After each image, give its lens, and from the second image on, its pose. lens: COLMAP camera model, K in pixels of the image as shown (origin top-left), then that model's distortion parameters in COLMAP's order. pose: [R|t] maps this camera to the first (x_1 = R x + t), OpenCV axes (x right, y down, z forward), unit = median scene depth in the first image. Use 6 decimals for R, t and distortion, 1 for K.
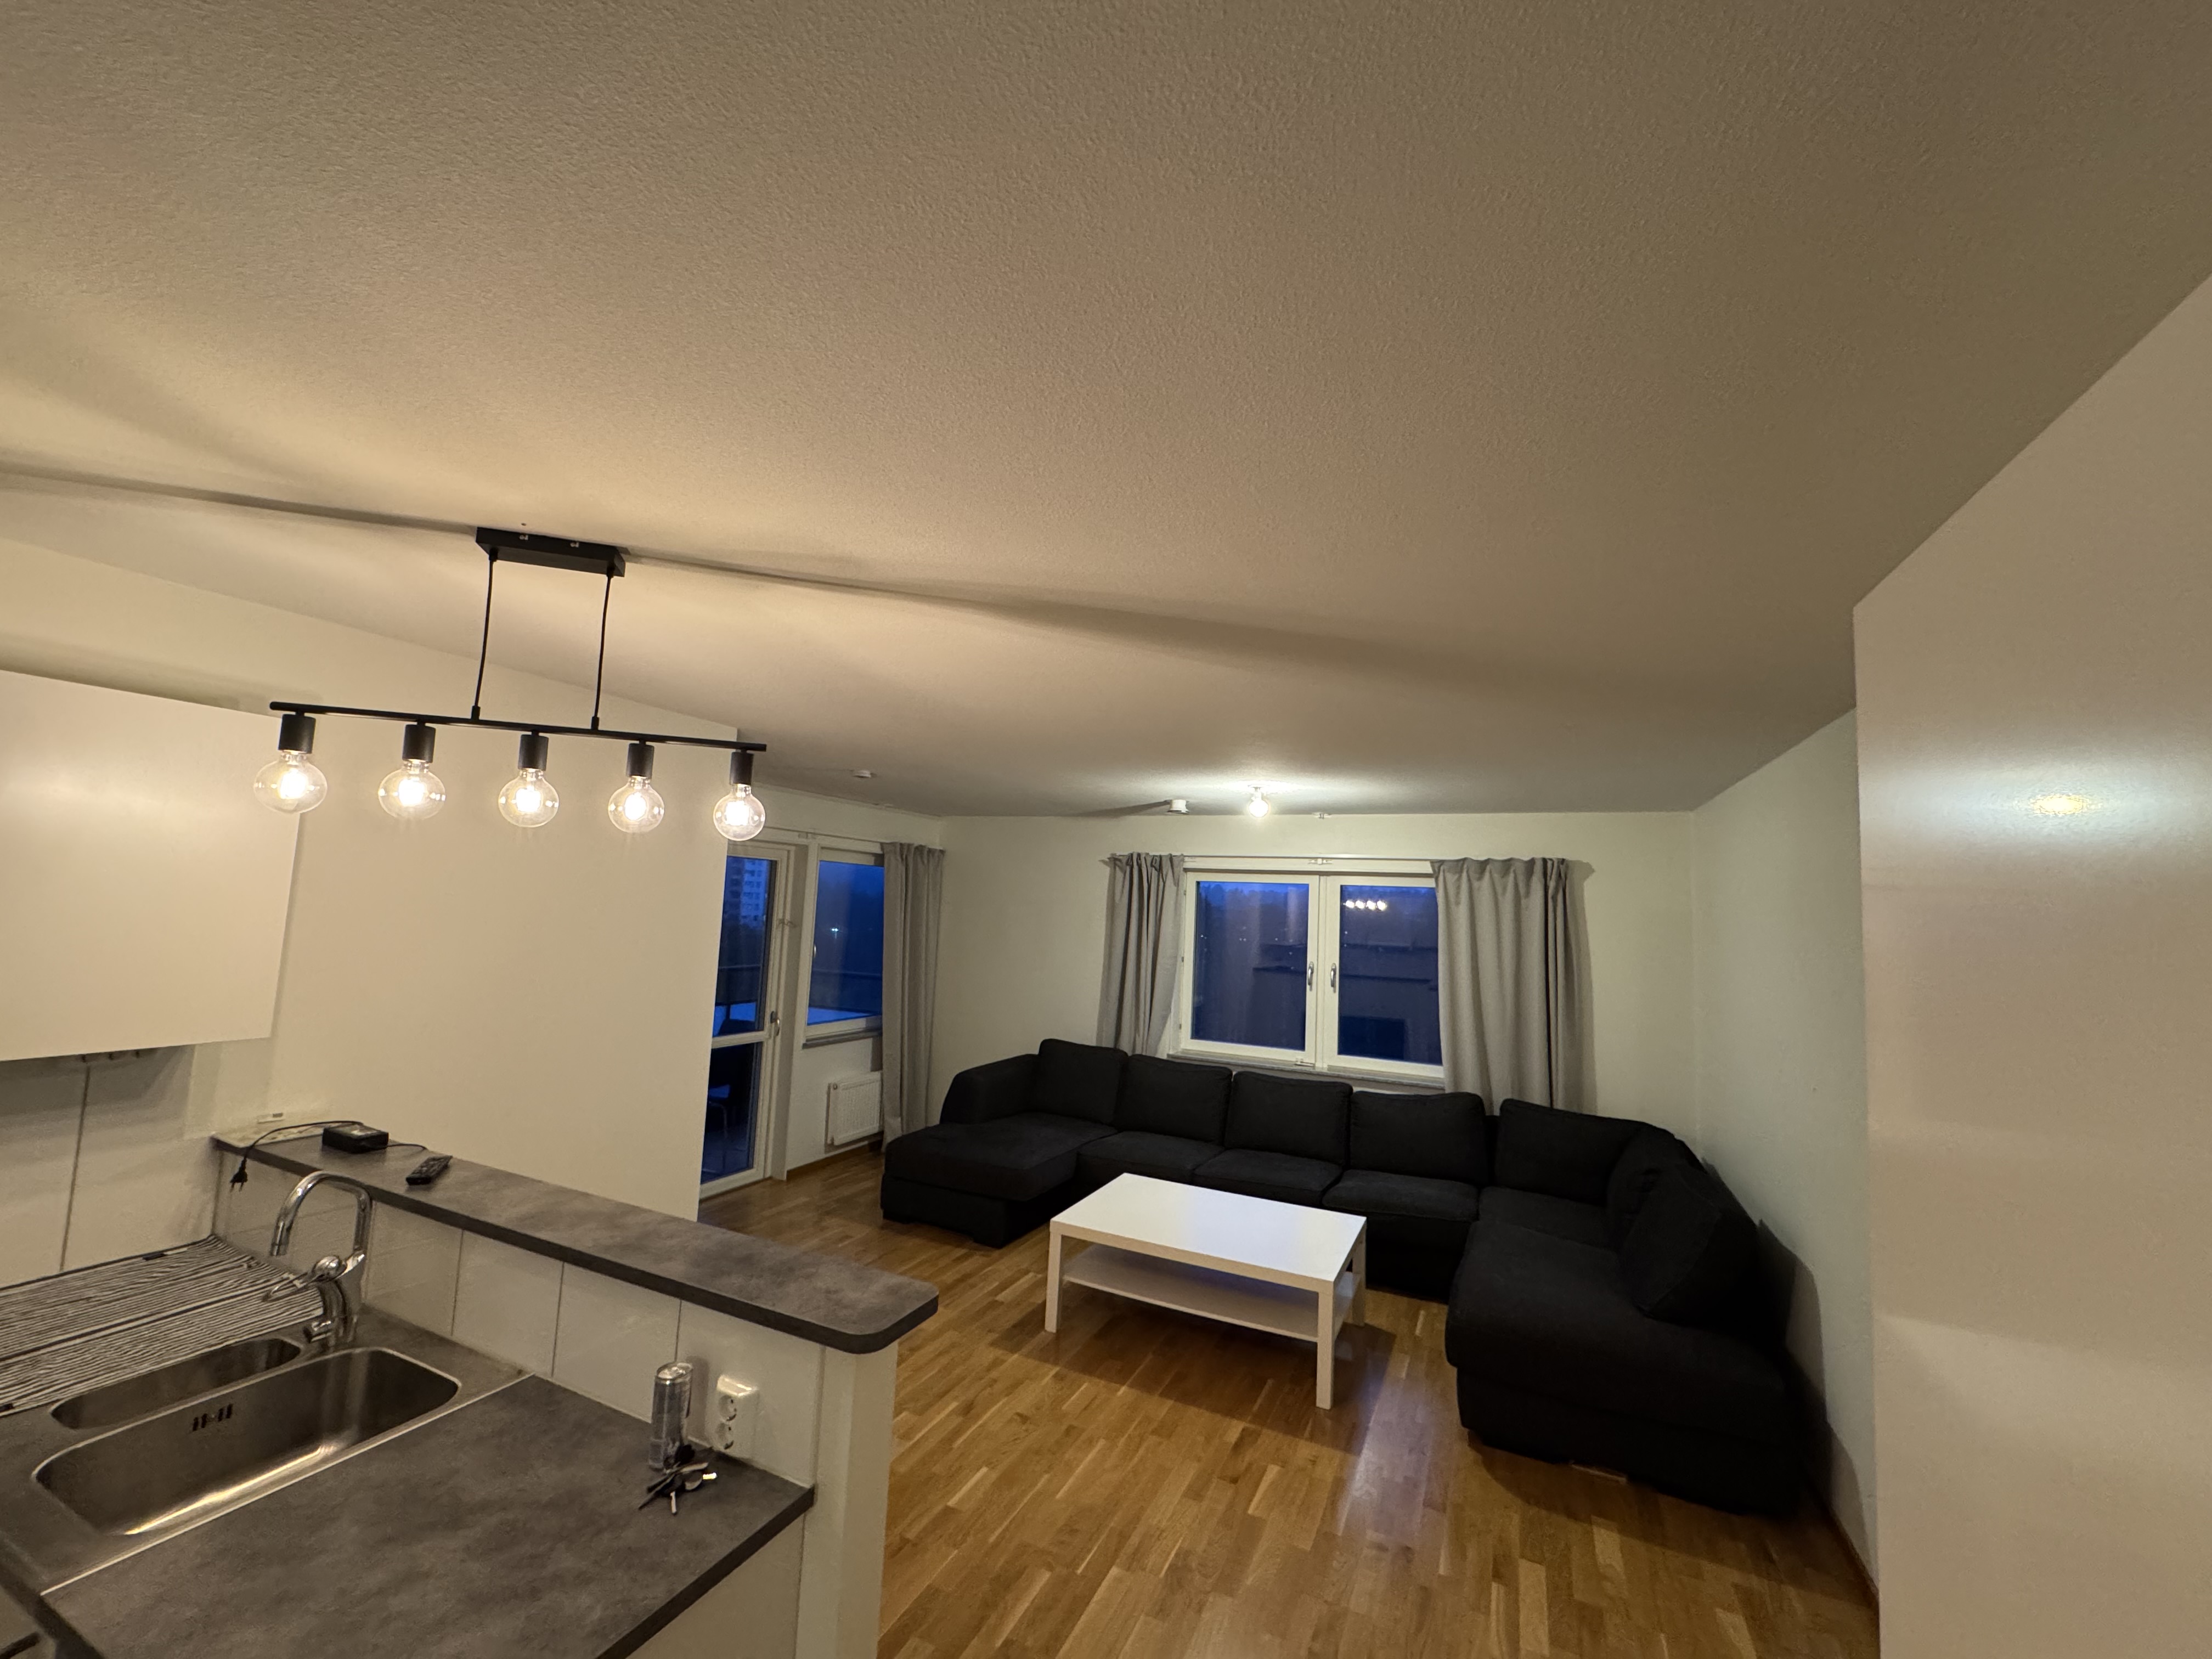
lens RADIAL K [[876.3, 0, 1101.7], [0, 876.3, 826.1], [0, 0, 1]] dist [-0.002716, -0.000250]
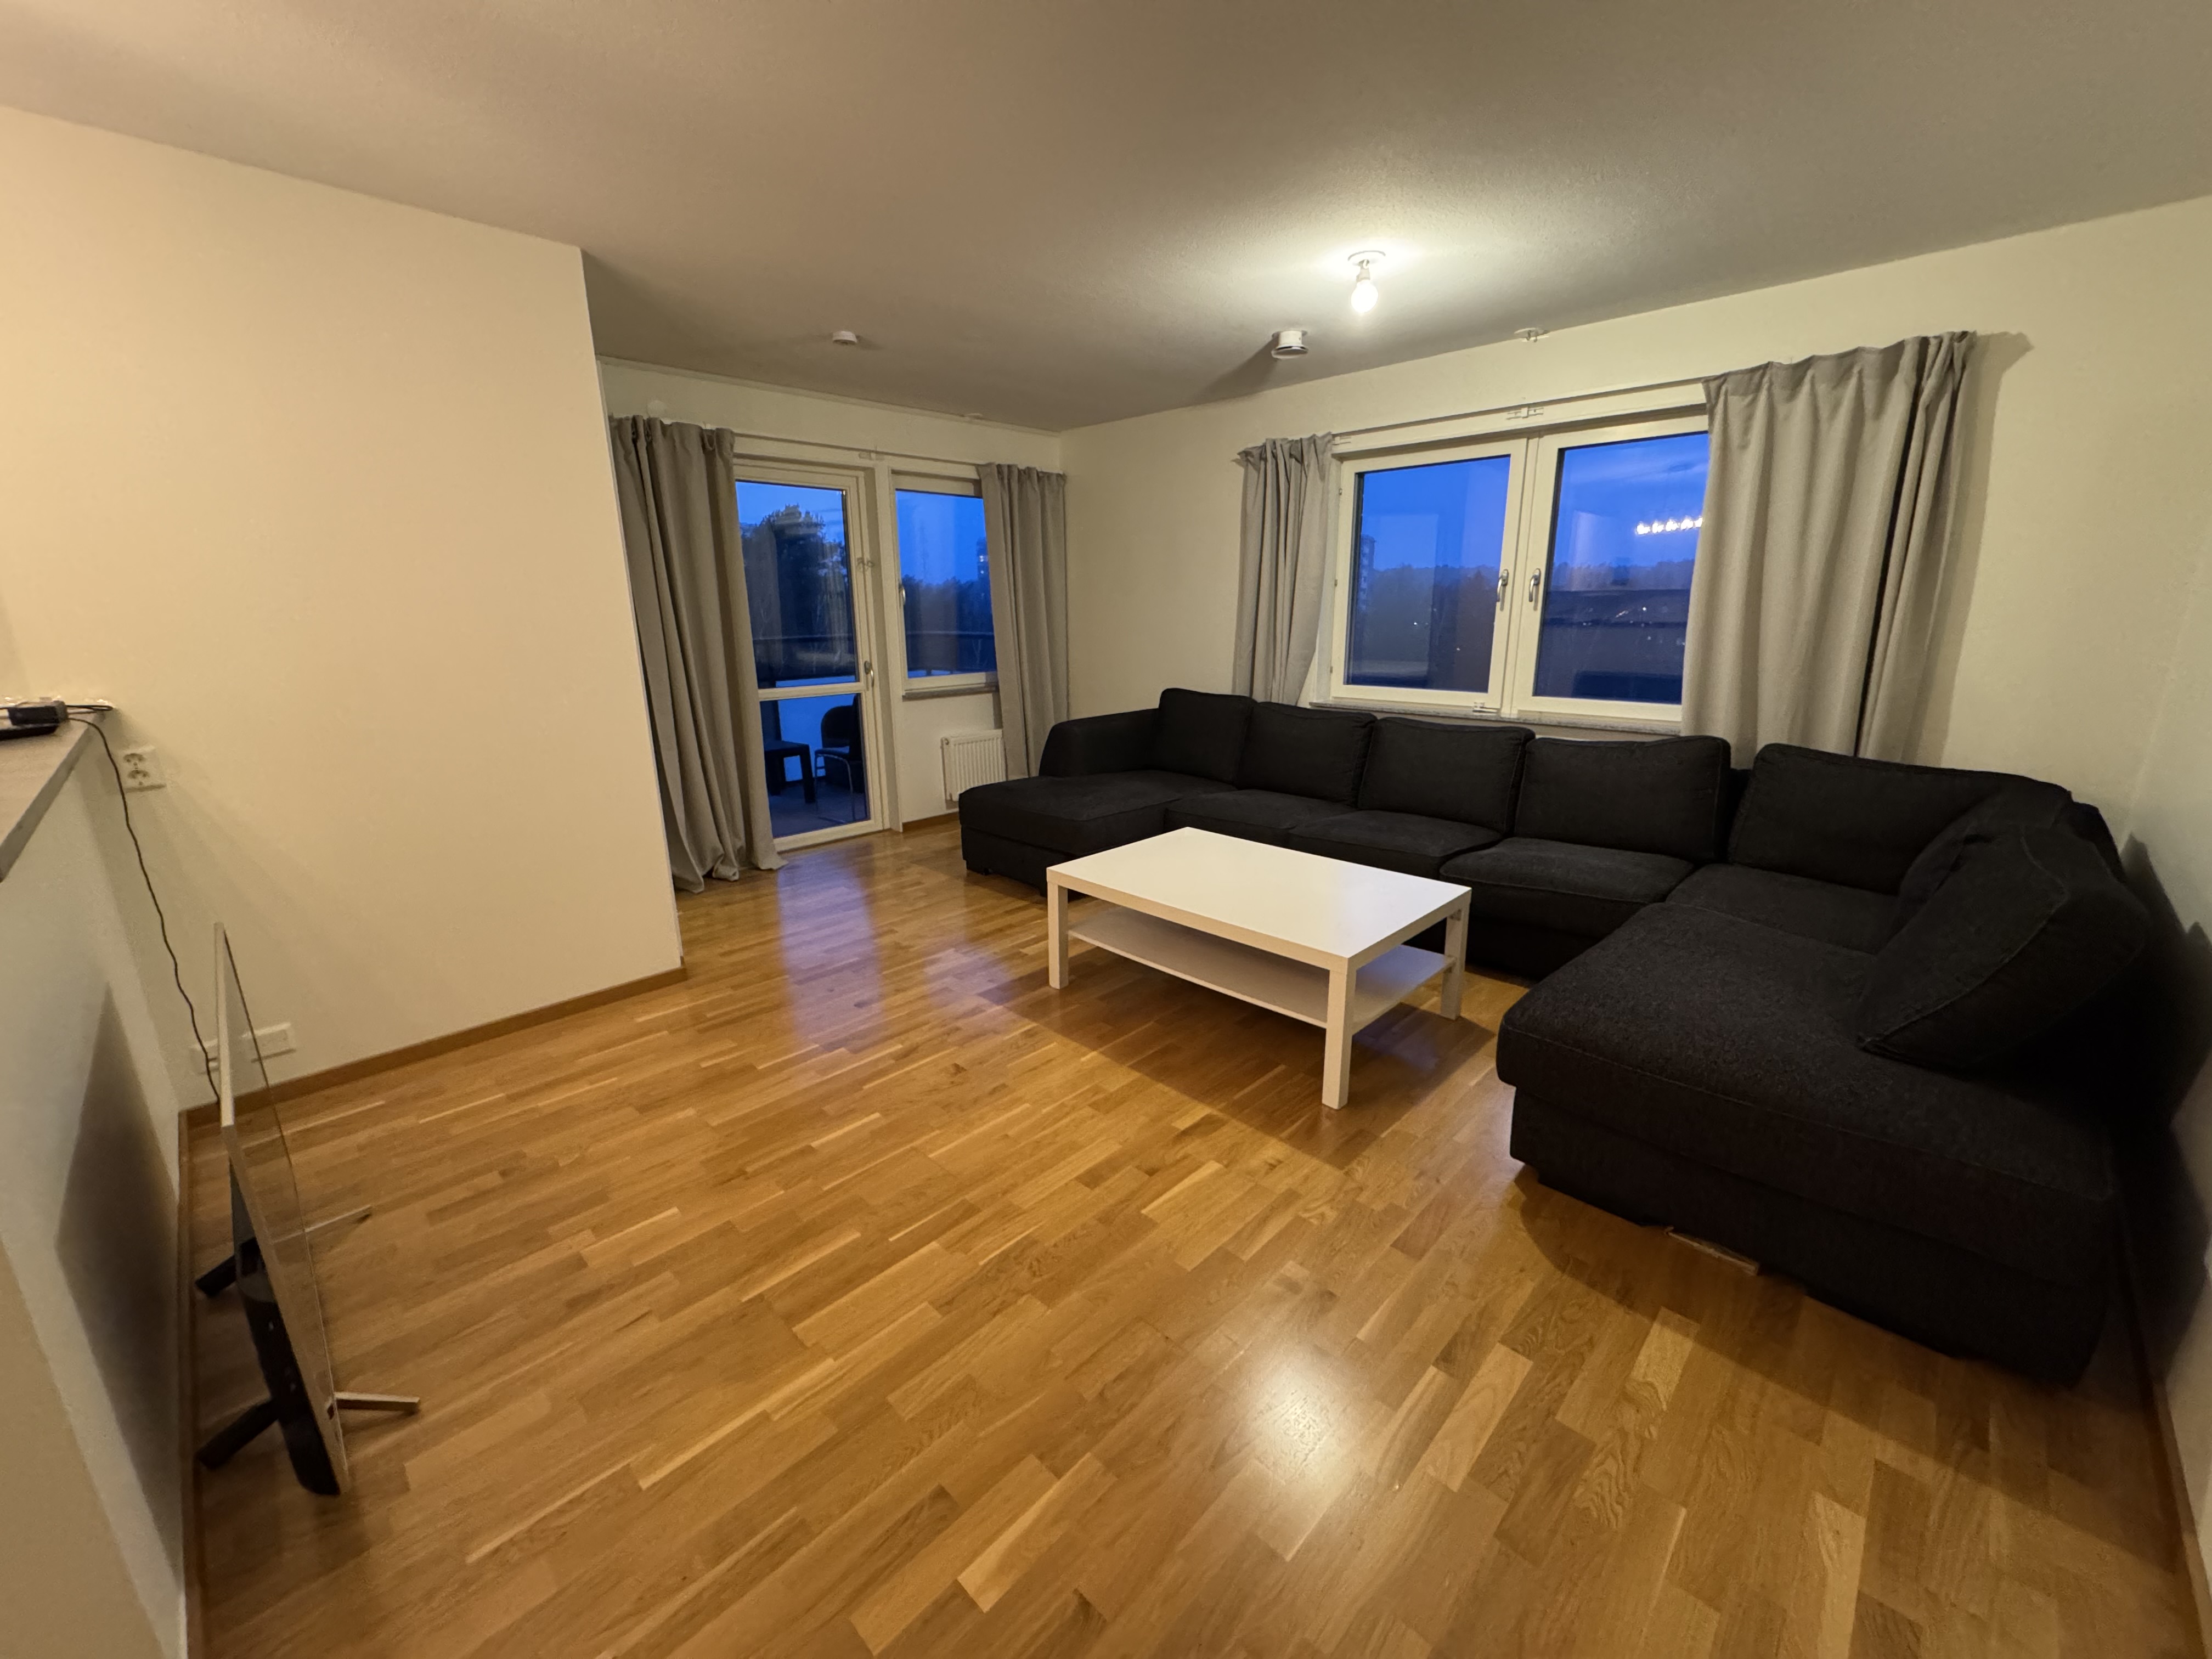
lens RADIAL K [[876.3, 0, 1113.9], [0, 876.3, 825.1], [0, 0, 1]] dist [-0.002716, -0.000250]
pose [[0.942891, 0.028338, -0.331895, 0.411512], [0.081727, 0.946240, 0.312972, 0.233740], [0.322921, -0.322223, 0.889884, 0.439947]]
